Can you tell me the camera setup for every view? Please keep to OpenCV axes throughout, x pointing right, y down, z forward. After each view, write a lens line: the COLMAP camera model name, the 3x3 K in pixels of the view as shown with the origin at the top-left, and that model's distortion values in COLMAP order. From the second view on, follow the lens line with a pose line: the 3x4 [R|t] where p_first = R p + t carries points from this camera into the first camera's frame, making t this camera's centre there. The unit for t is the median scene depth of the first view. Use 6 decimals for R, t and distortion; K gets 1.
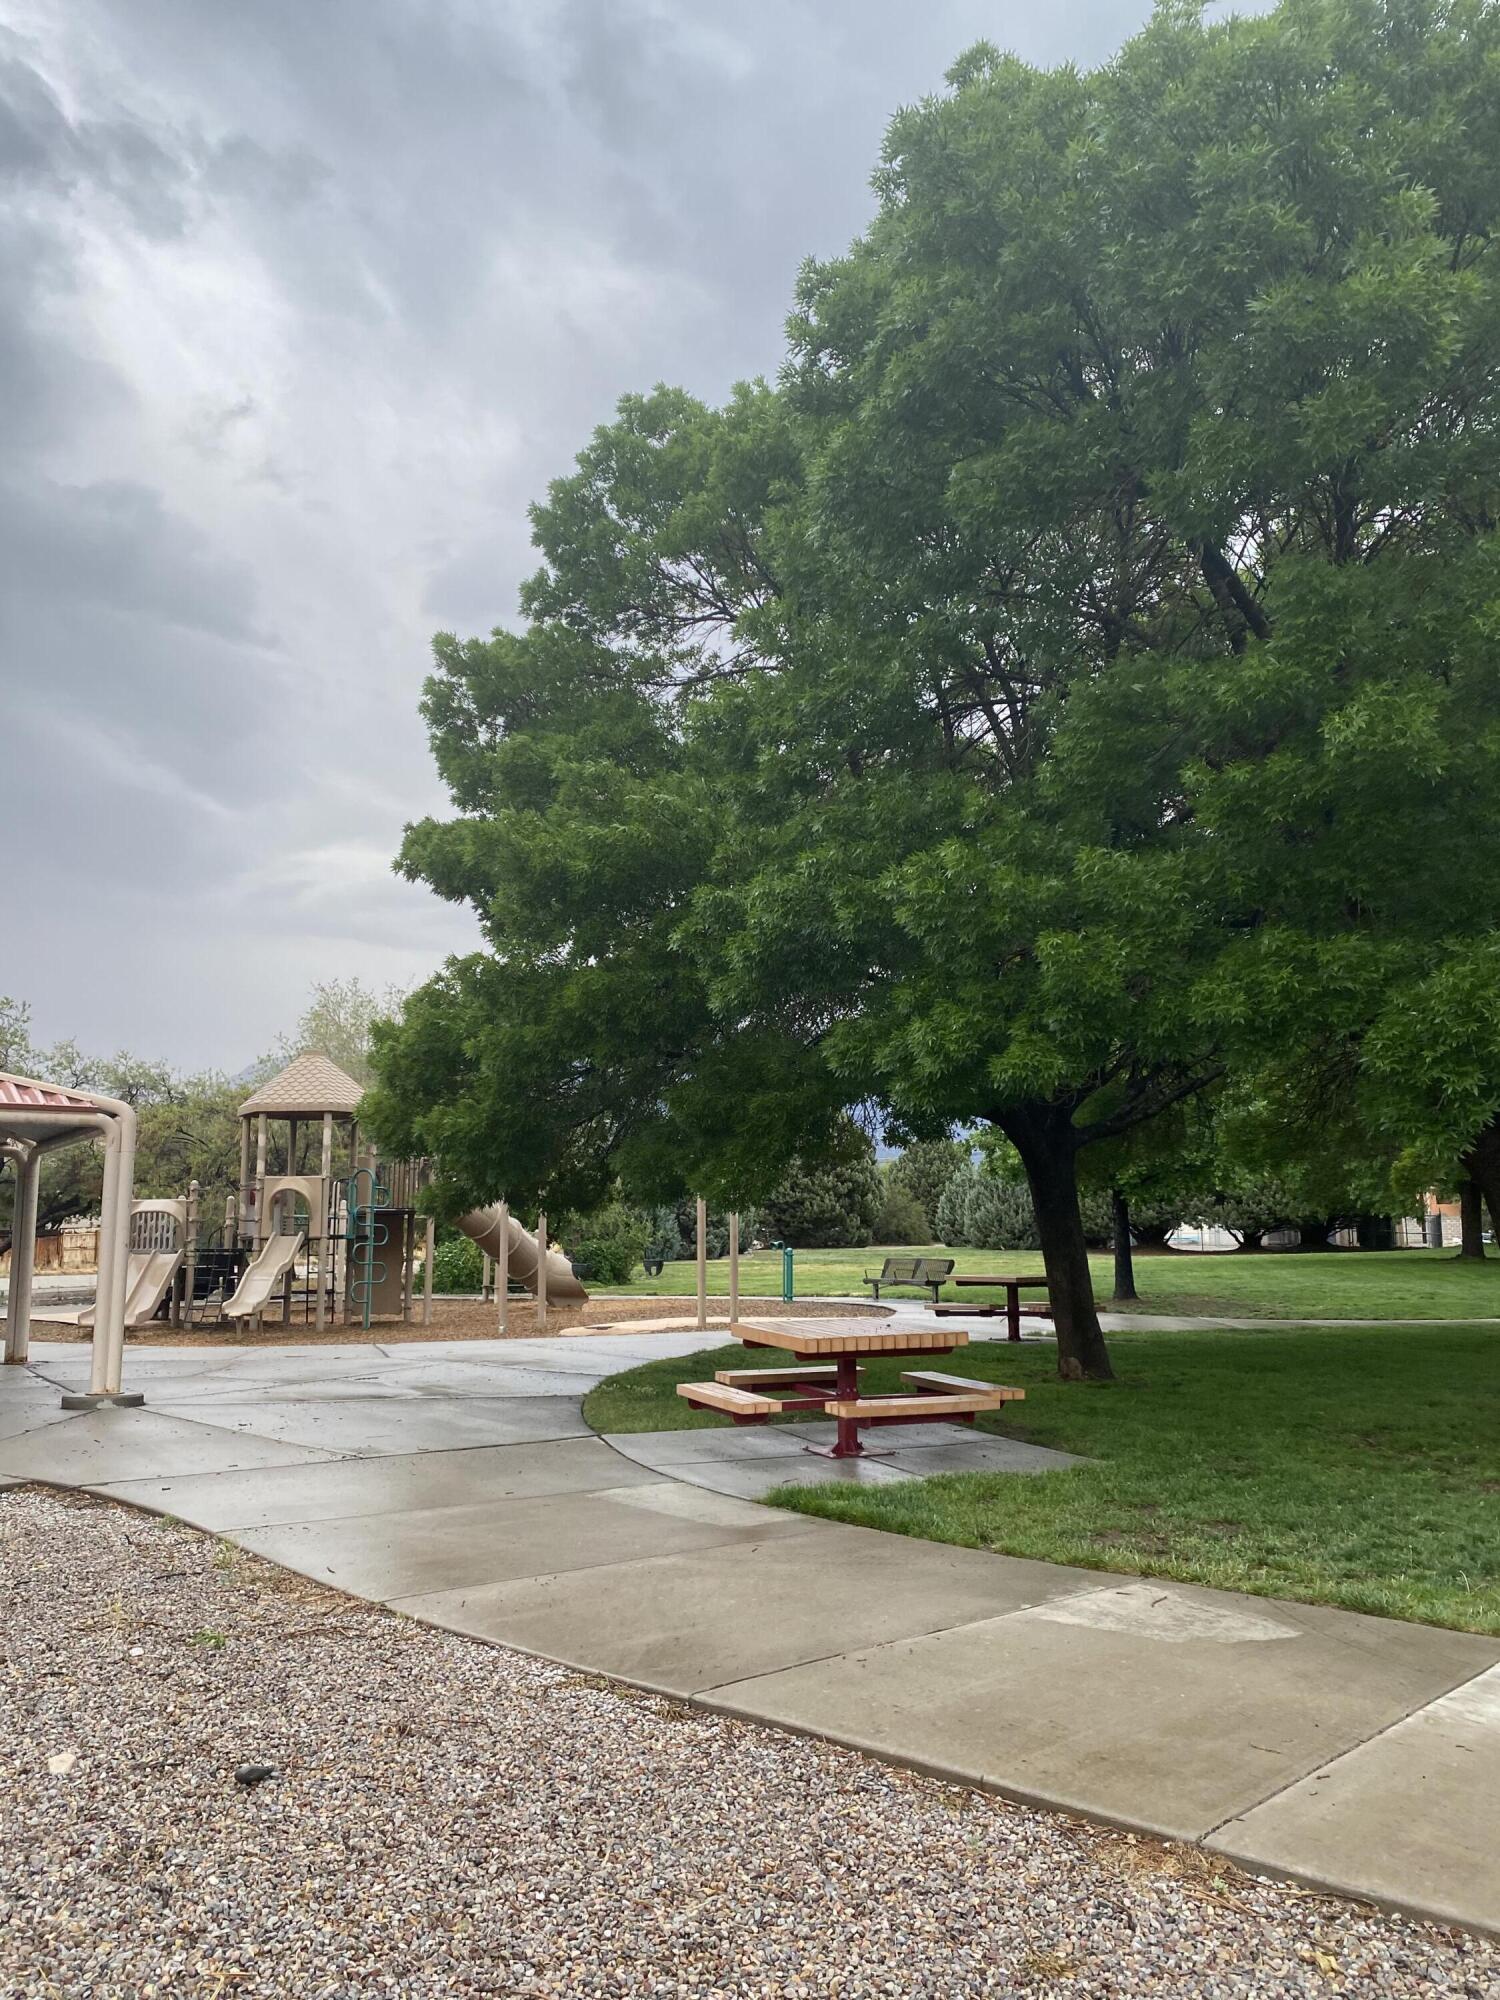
lens RADIAL K [[1700.1, 0, 754.4], [0, 1700.1, 1016.2], [0, 0, 1]] dist [0.170302, -0.003431]
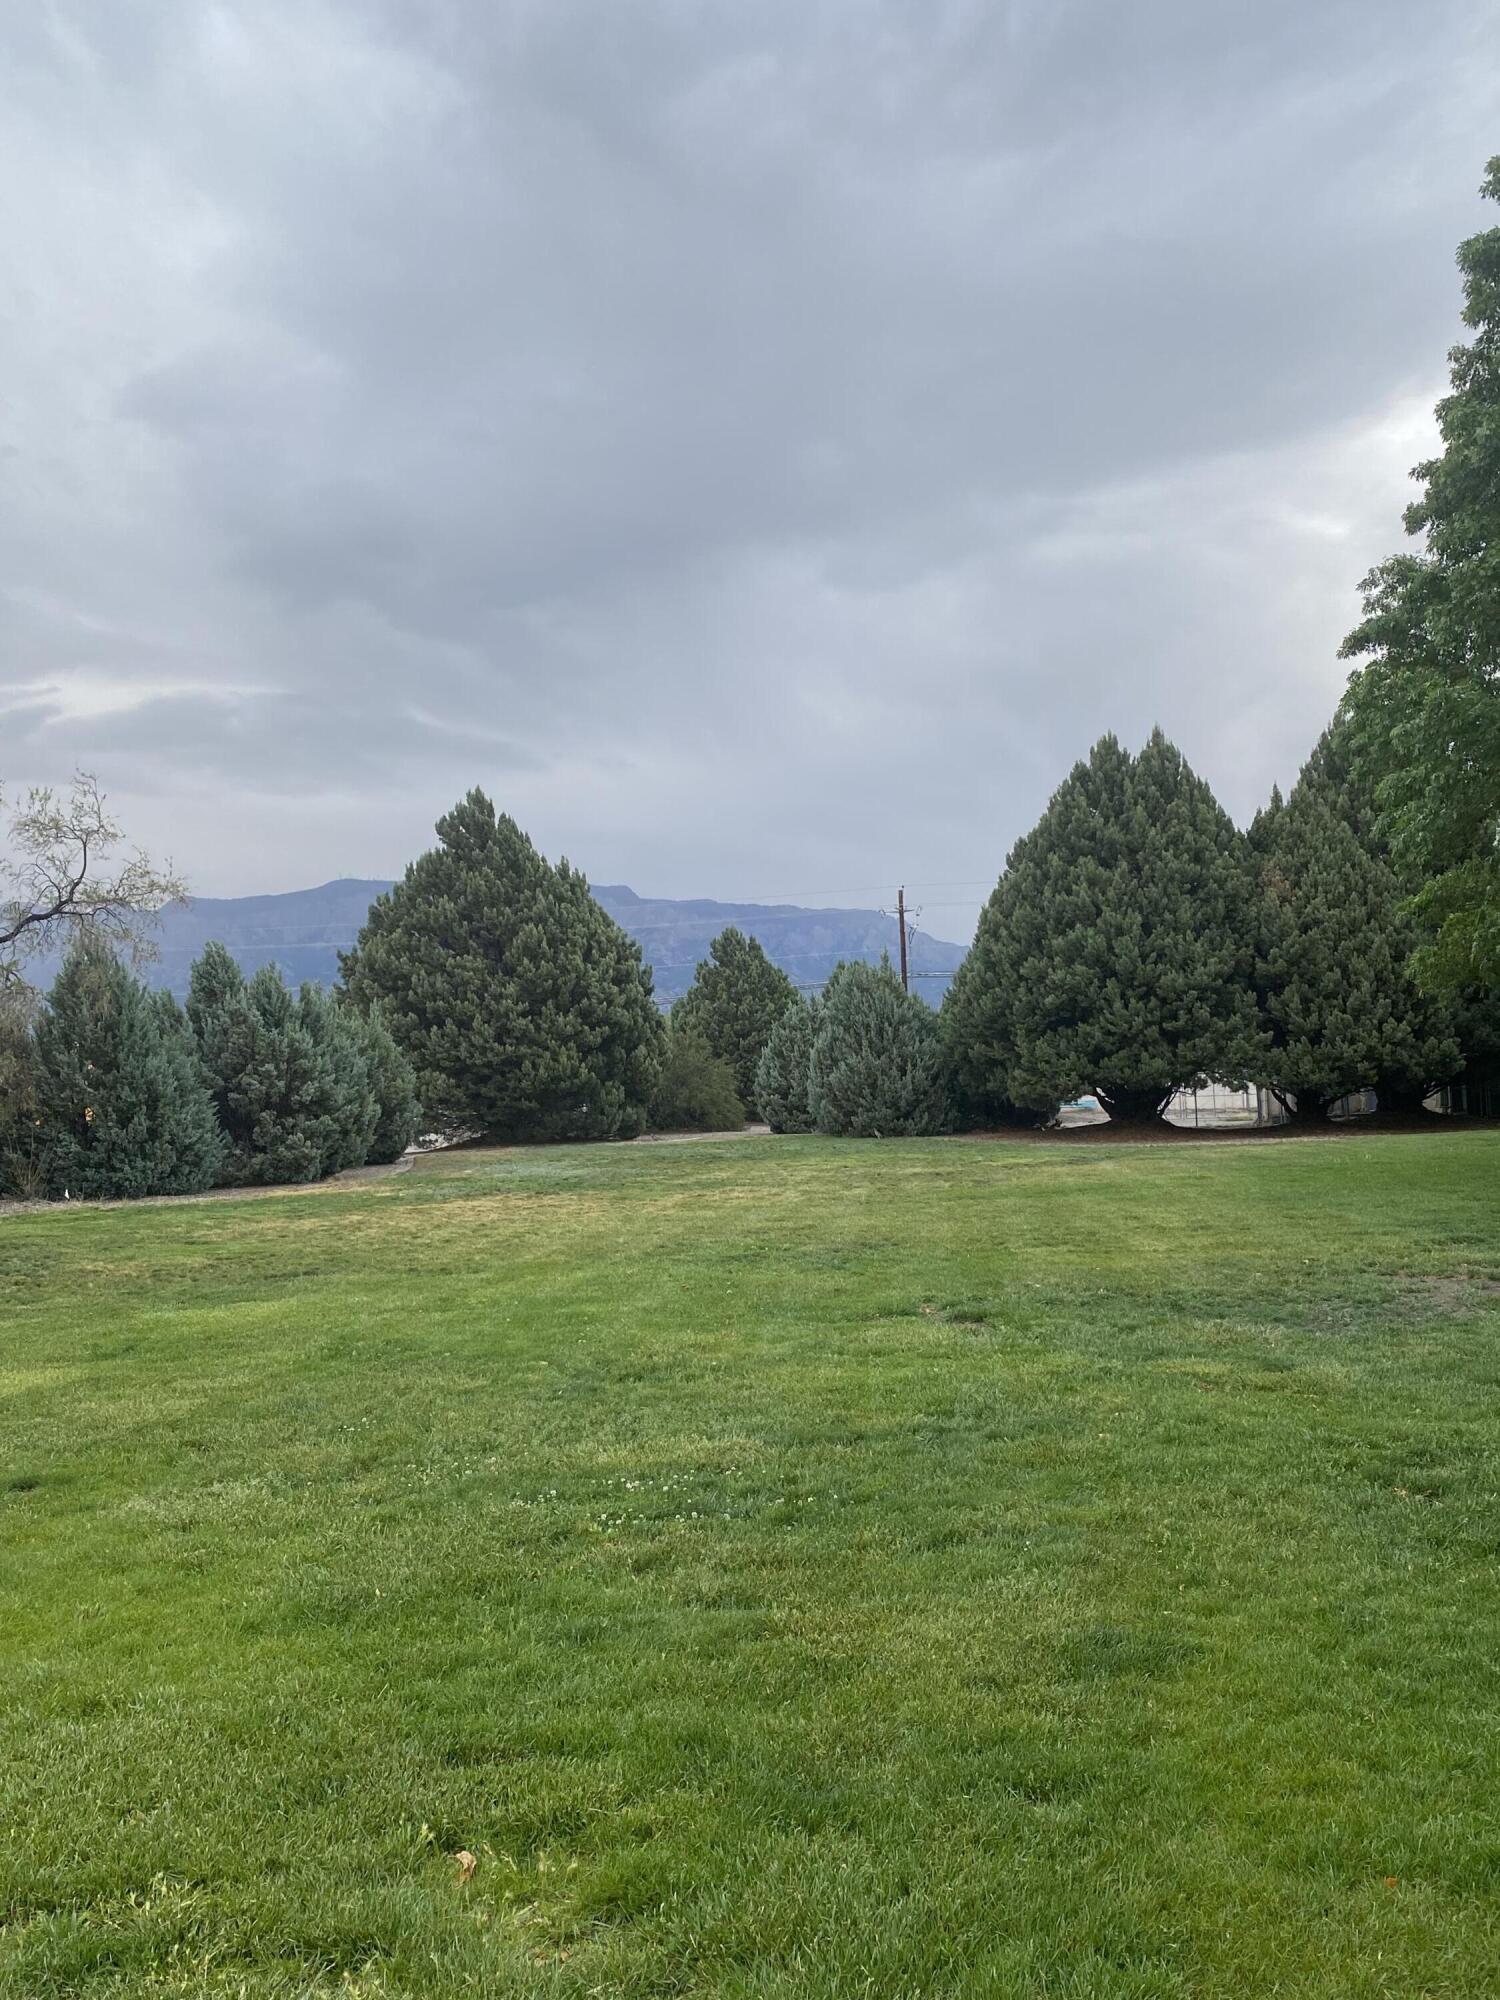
lens RADIAL K [[1755.4, 0, 760.8], [0, 1755.4, 990.3], [0, 0, 1]] dist [0.042053, -0.019361]
pose [[0.990883, -0.014269, 0.133966, 0.029700], [0.005945, 0.998038, 0.062329, 0.050777], [-0.134593, -0.060964, 0.989024, 0.427665]]
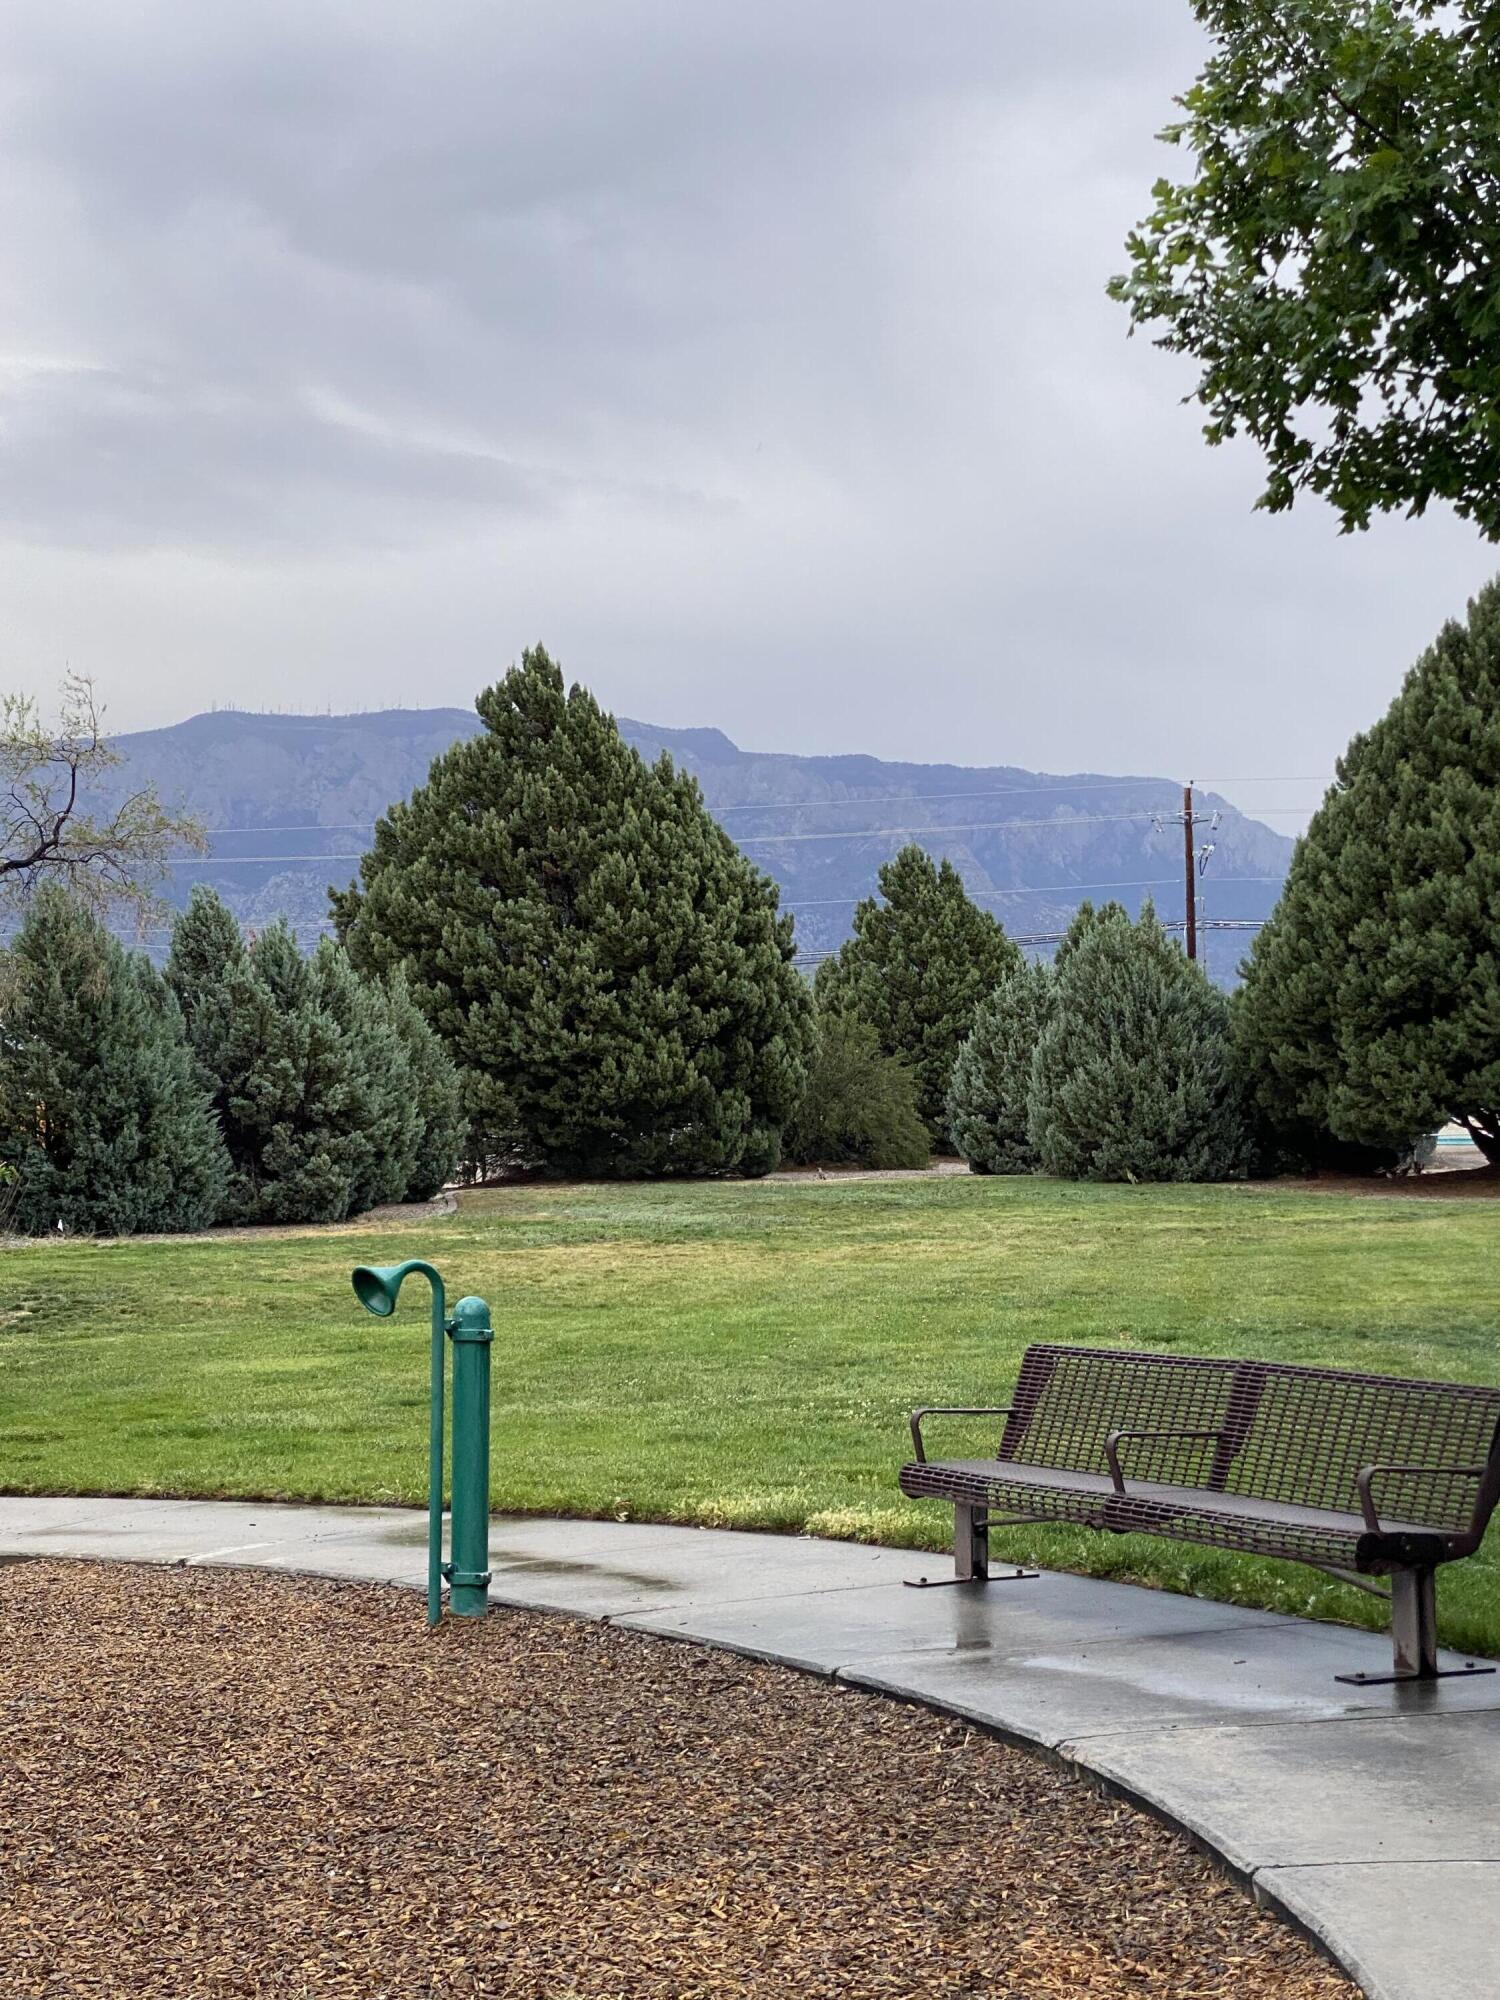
lens RADIAL K [[3291.4, 0, 748.6], [0, 3291.4, 997.0], [0, 0, 1]] dist [0.071334, 0.000000]
pose [[0.997440, 0.001162, 0.071500, 0.009973], [-0.007456, 0.996107, 0.087833, 0.032701], [-0.071119, -0.088142, 0.993566, 0.288211]]
